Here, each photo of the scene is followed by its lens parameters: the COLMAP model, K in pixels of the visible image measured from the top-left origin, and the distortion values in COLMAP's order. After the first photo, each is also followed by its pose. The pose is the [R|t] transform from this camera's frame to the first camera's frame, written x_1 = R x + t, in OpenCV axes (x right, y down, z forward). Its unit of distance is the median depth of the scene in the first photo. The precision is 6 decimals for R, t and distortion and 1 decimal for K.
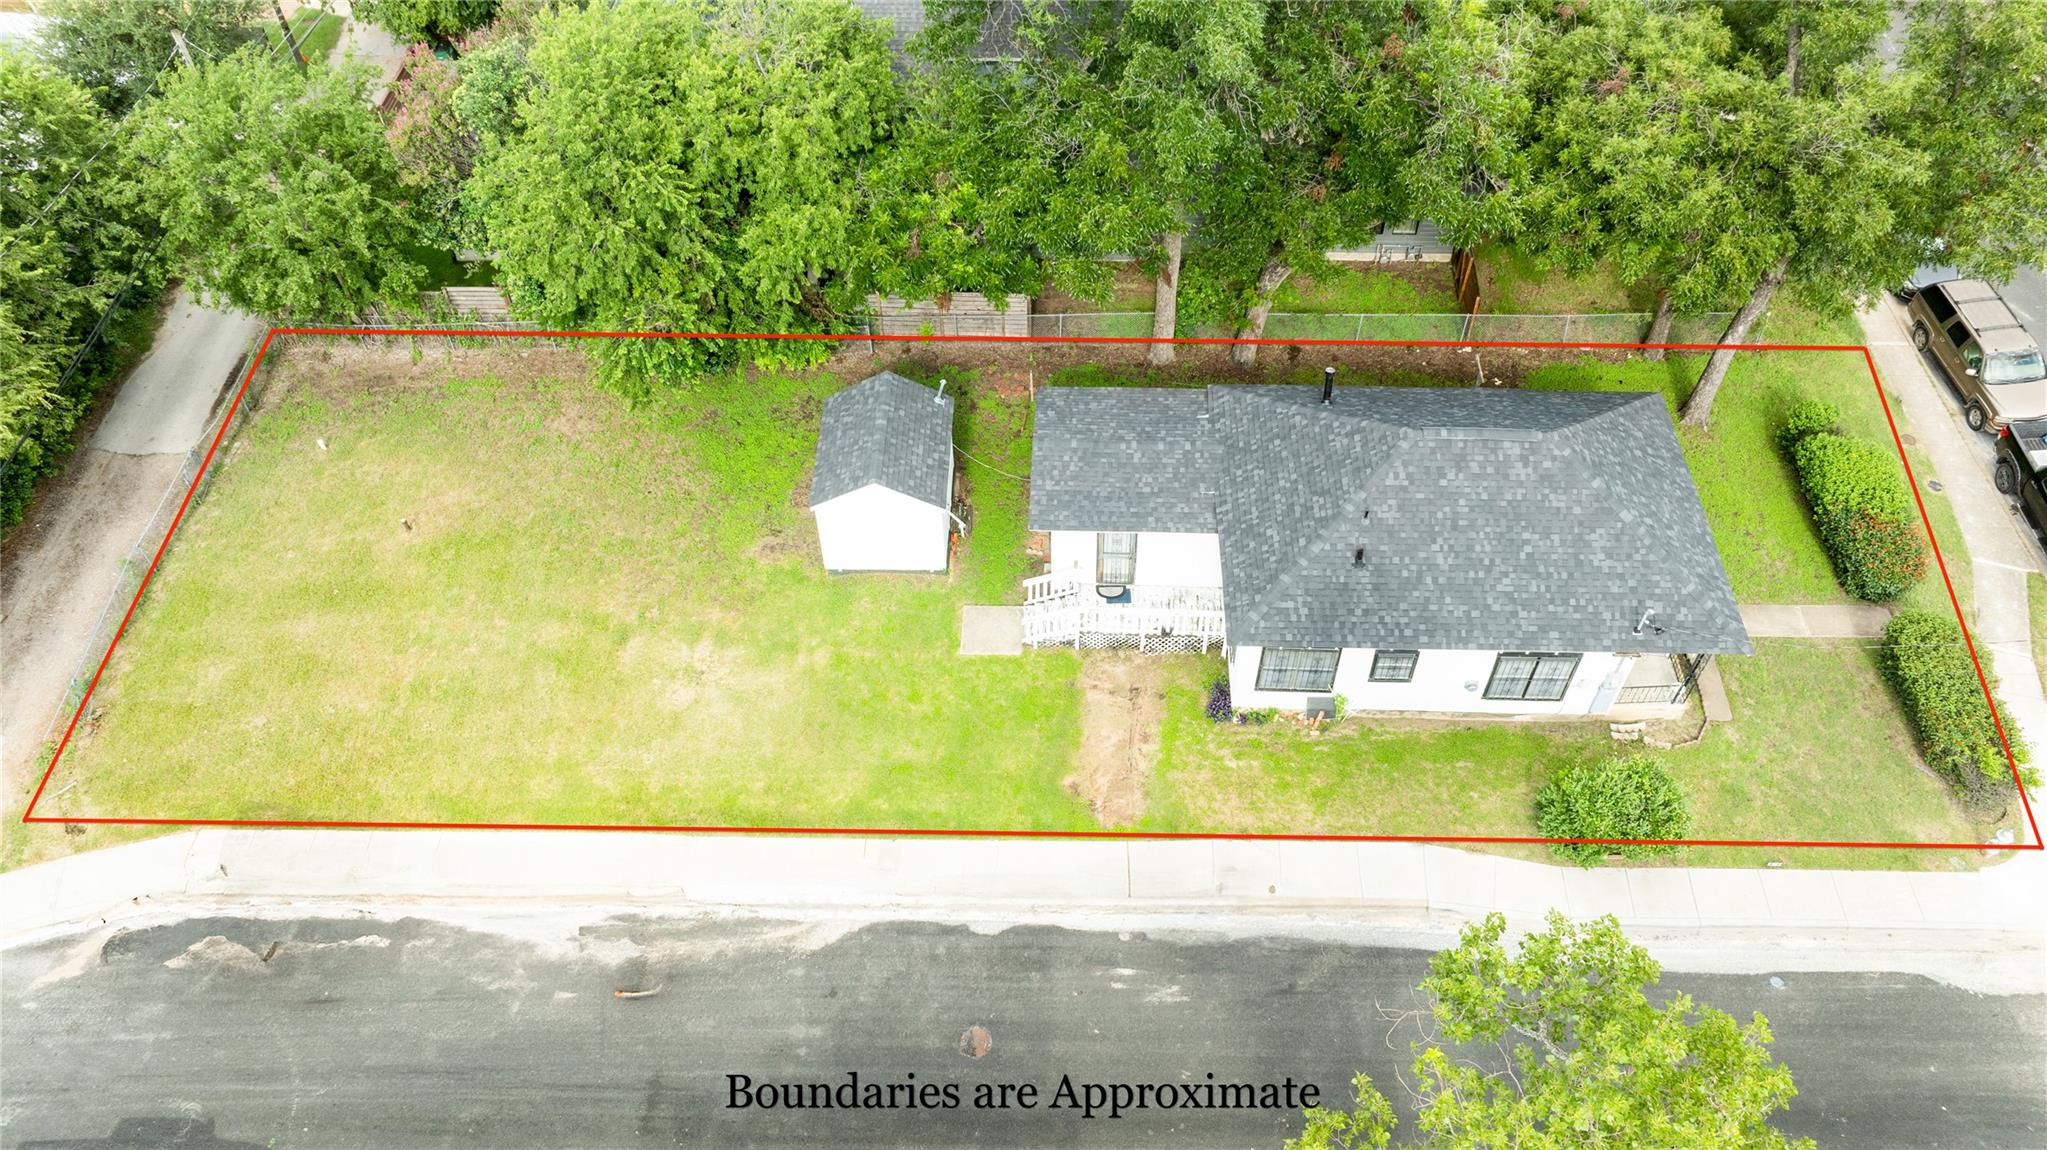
lens RADIAL K [[1436.7, 0, 1019.1], [0, 1436.7, 579.2], [0, 0, 1]] dist [-0.022305, 0.015277]
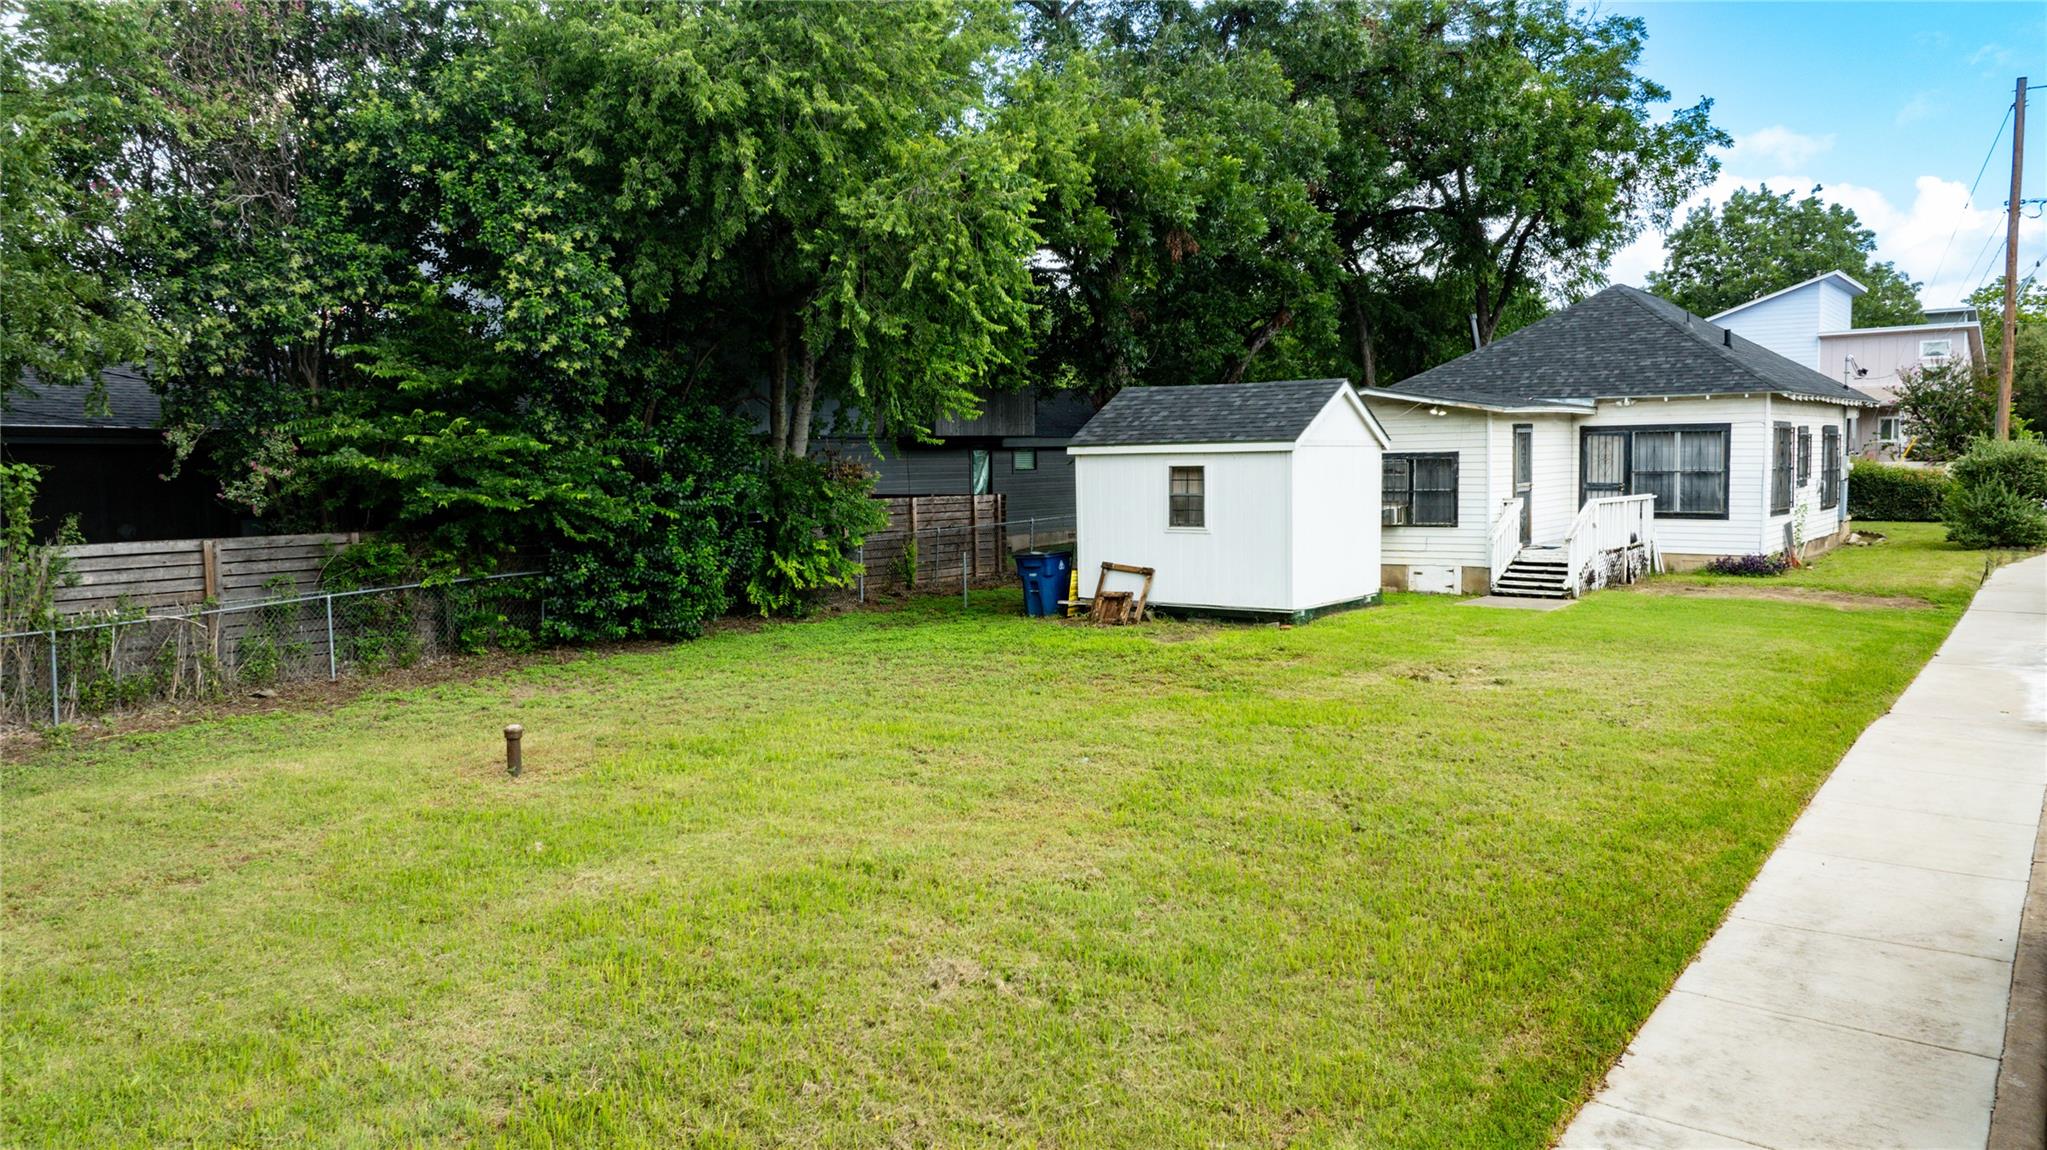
lens RADIAL K [[1436.7, 0, 1017.8], [0, 1436.7, 567.0], [0, 0, 1]] dist [-0.022305, 0.015277]
pose [[0.590226, -0.060700, 0.804953, -0.690177], [0.625135, 0.665260, -0.408210, 0.151750], [-0.510725, 0.744140, 0.430599, 0.860583]]
